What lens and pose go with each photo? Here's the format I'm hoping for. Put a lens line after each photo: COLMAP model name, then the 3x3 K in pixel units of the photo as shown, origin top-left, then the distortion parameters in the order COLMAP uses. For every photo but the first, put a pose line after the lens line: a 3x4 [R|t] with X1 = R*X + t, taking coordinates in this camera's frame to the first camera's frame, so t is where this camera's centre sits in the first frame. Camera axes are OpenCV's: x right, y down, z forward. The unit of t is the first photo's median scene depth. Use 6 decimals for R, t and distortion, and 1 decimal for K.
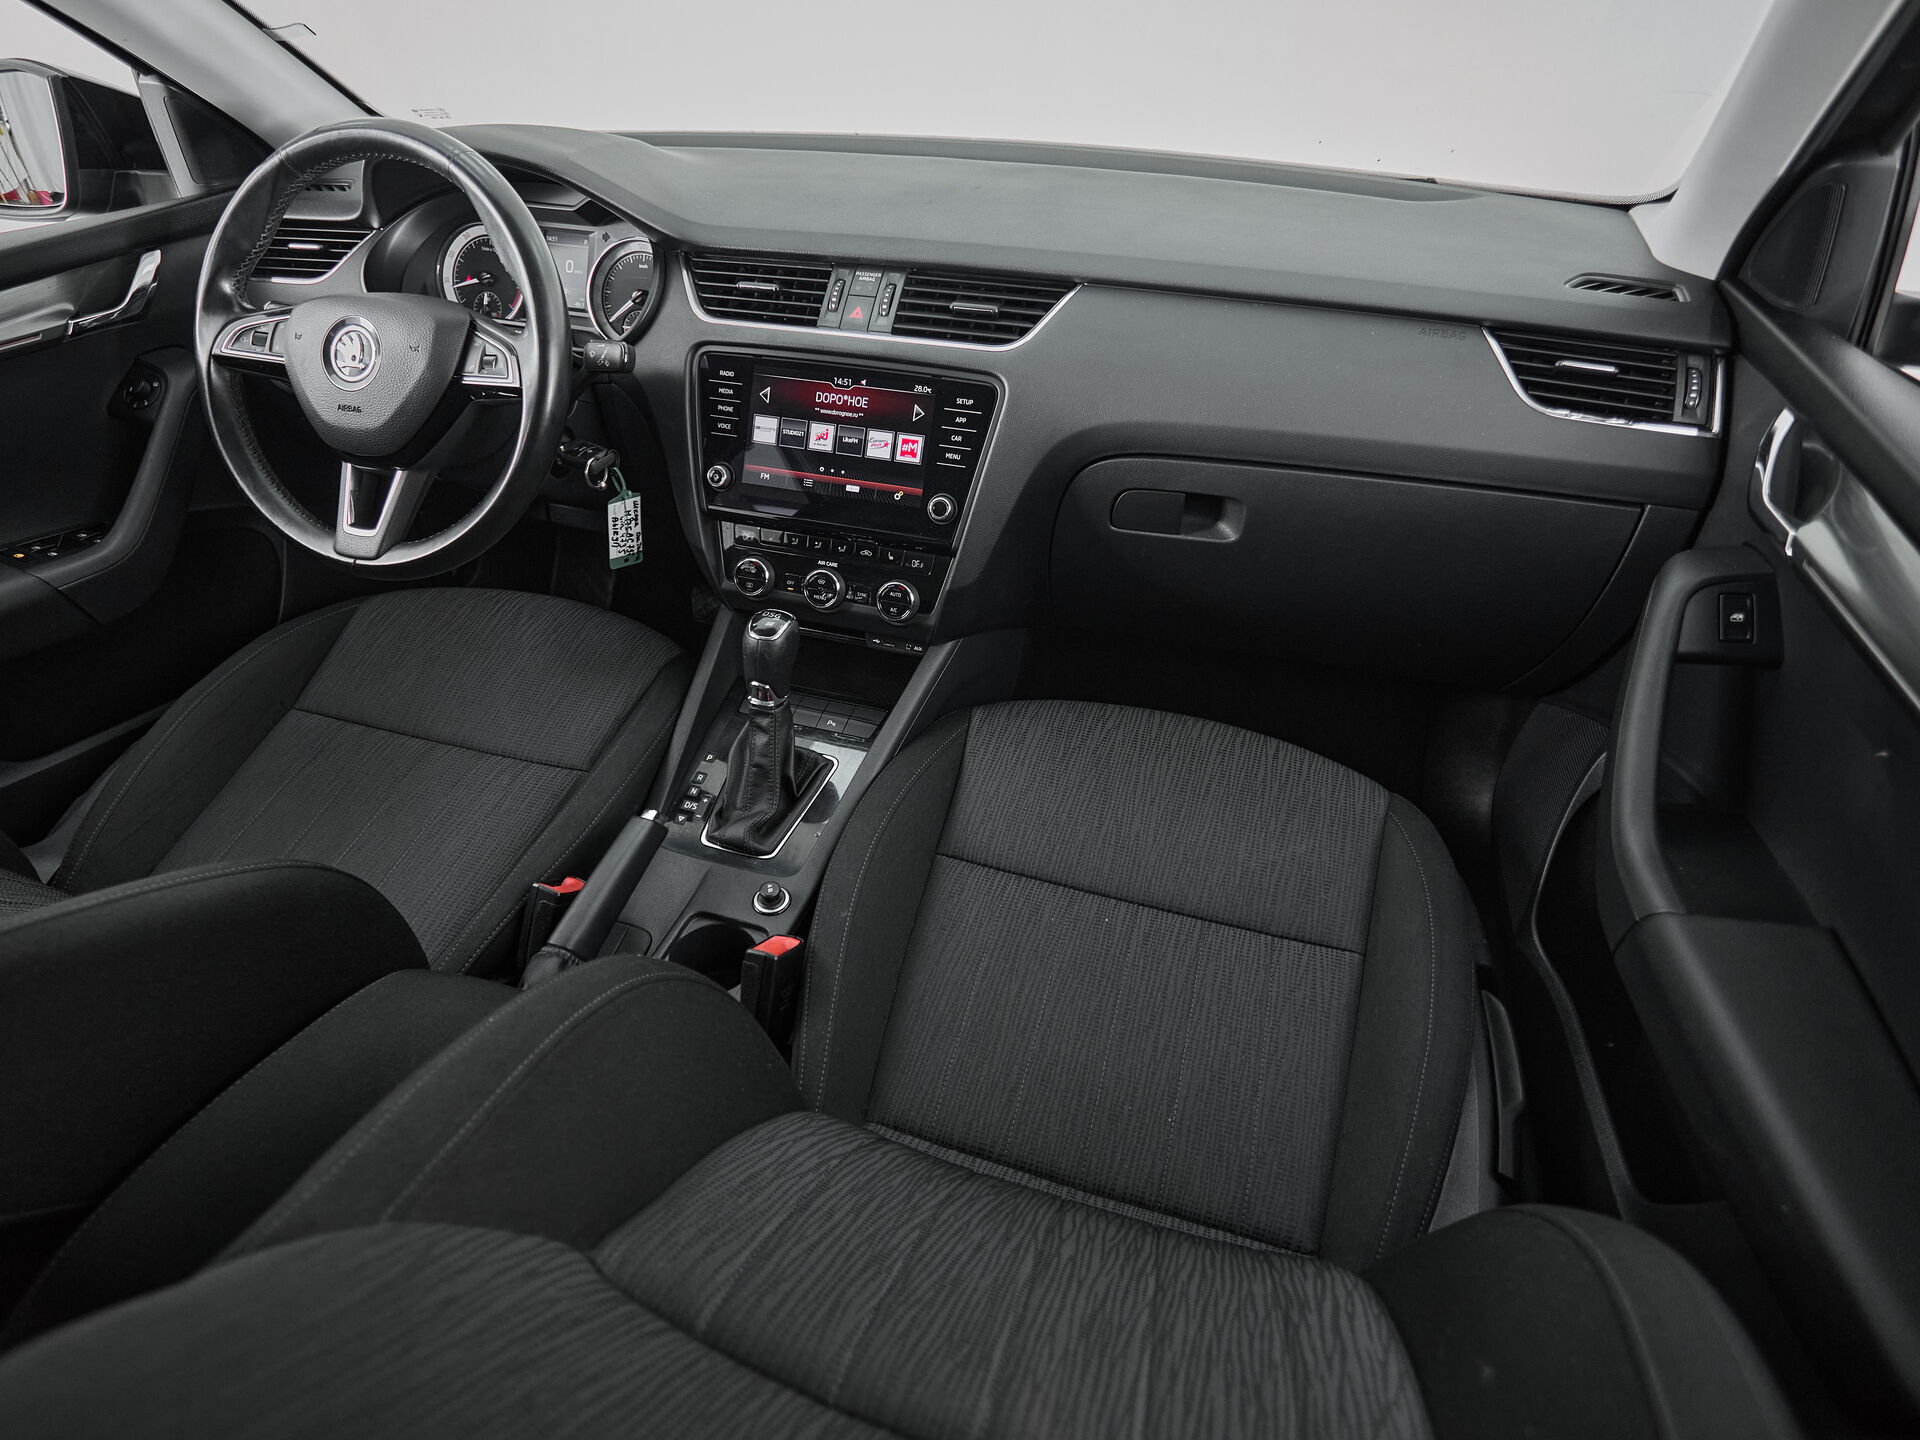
lens RADIAL K [[1039.1, 0, 901.9], [0, 1039.1, 725.0], [0, 0, 1]] dist [0.004220, -0.002861]
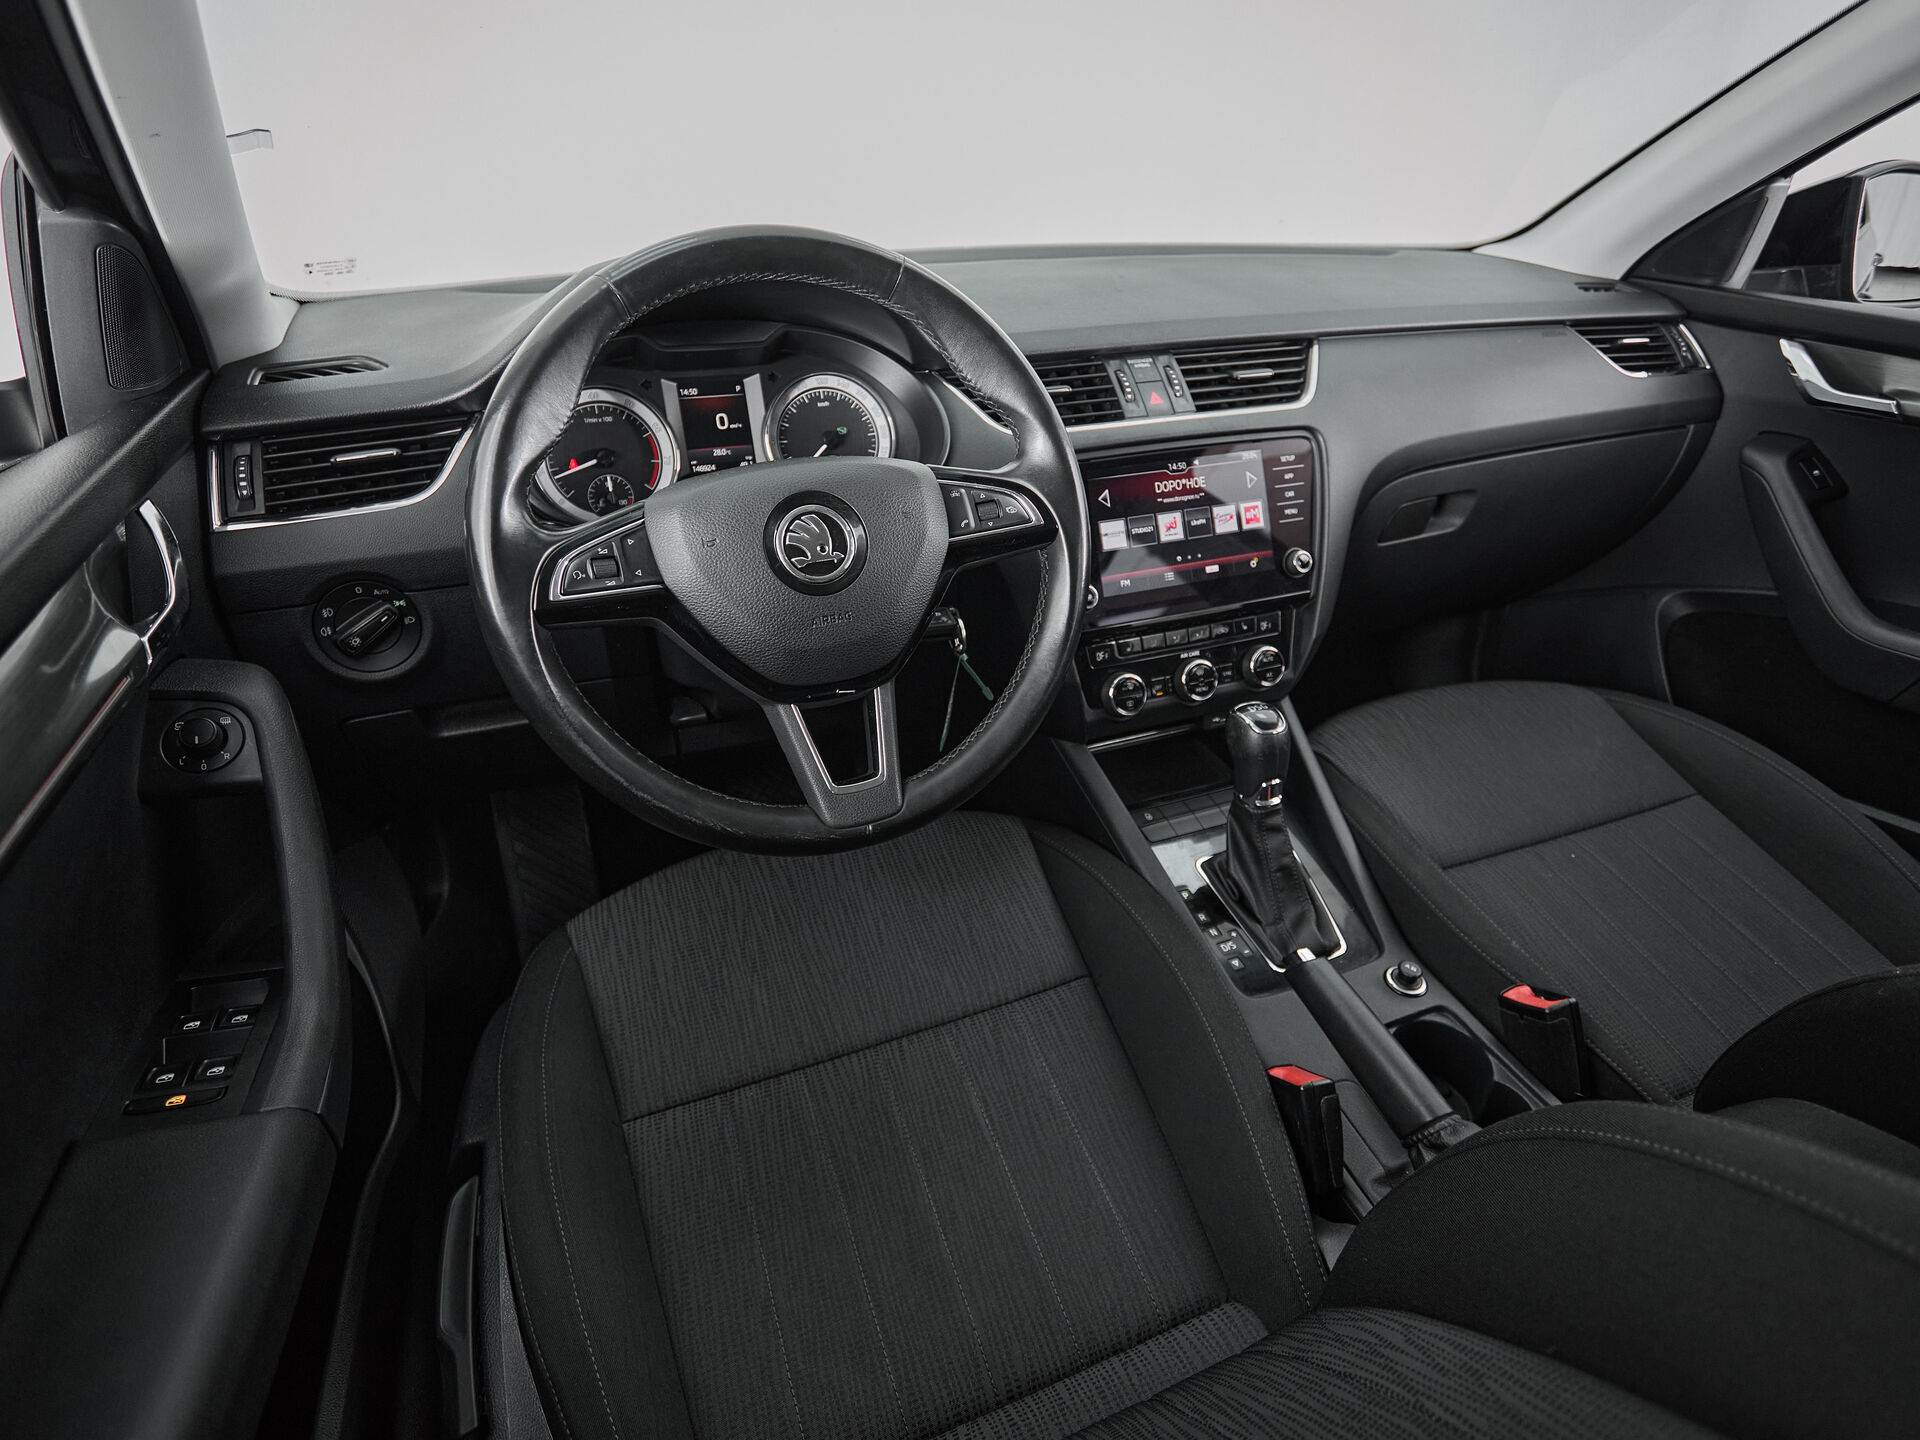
lens RADIAL K [[1039.1, 0, 955.4], [0, 1039.1, 722.4], [0, 0, 1]] dist [0.004220, -0.002861]
pose [[0.757146, -0.324029, 0.567218, -0.830369], [0.388736, 0.921320, 0.007413, -0.197866], [-0.524991, 0.214885, 0.823535, 0.364038]]
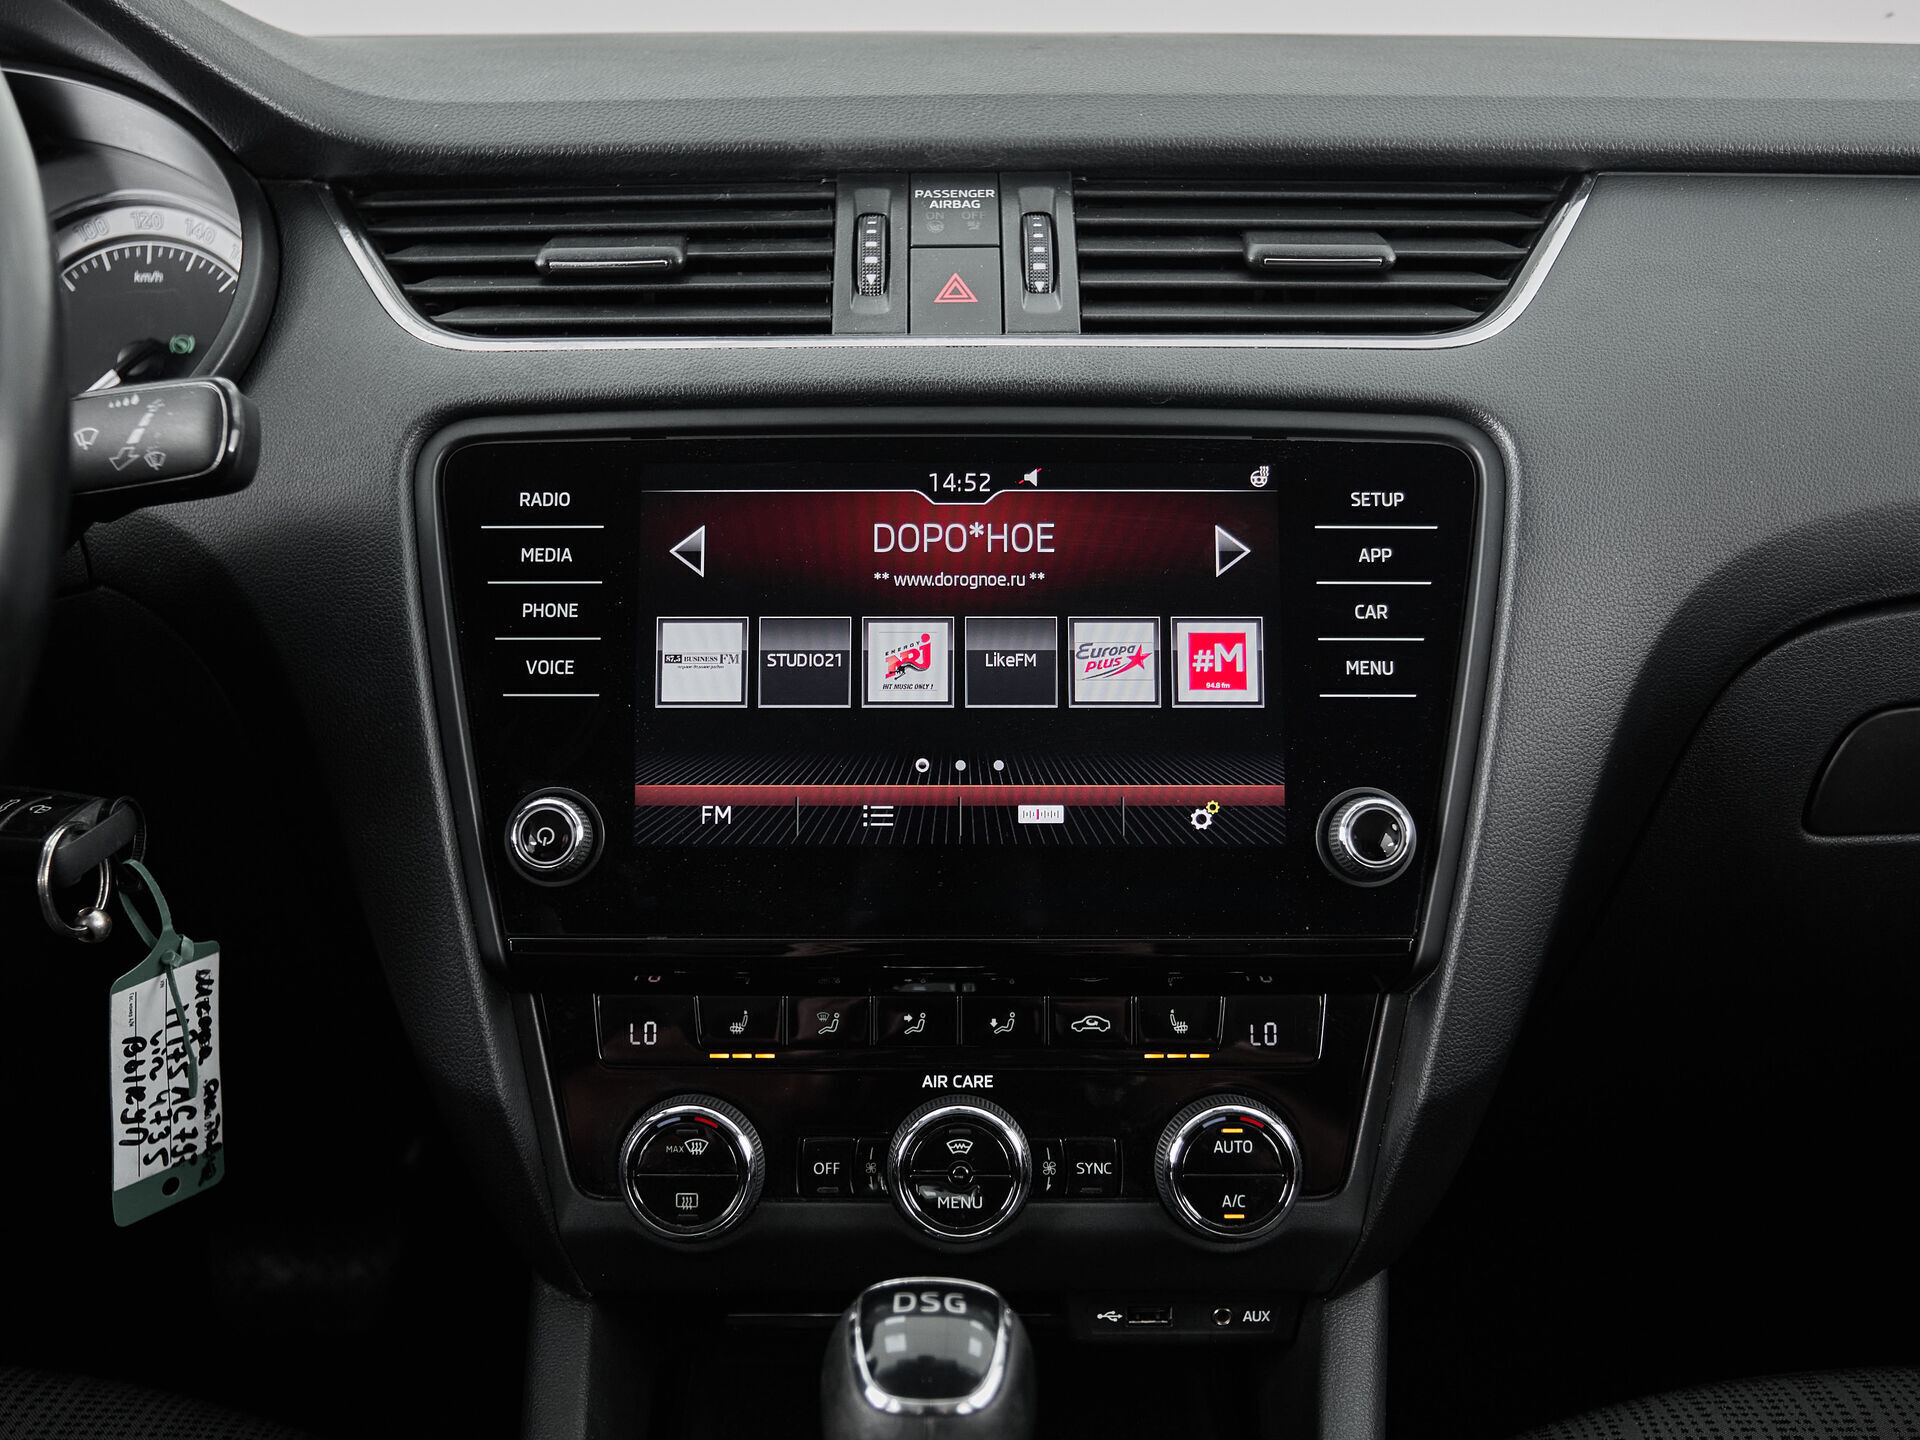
lens RADIAL K [[1894.7, 0, 935.8], [0, 1894.7, 757.8], [0, 0, 1]] dist [-0.042652, 0.000000]
pose [[0.948713, -0.102216, 0.299159, -0.237819], [0.190936, 0.939465, -0.284515, -0.095656], [-0.251968, 0.327044, 0.910799, 0.516259]]
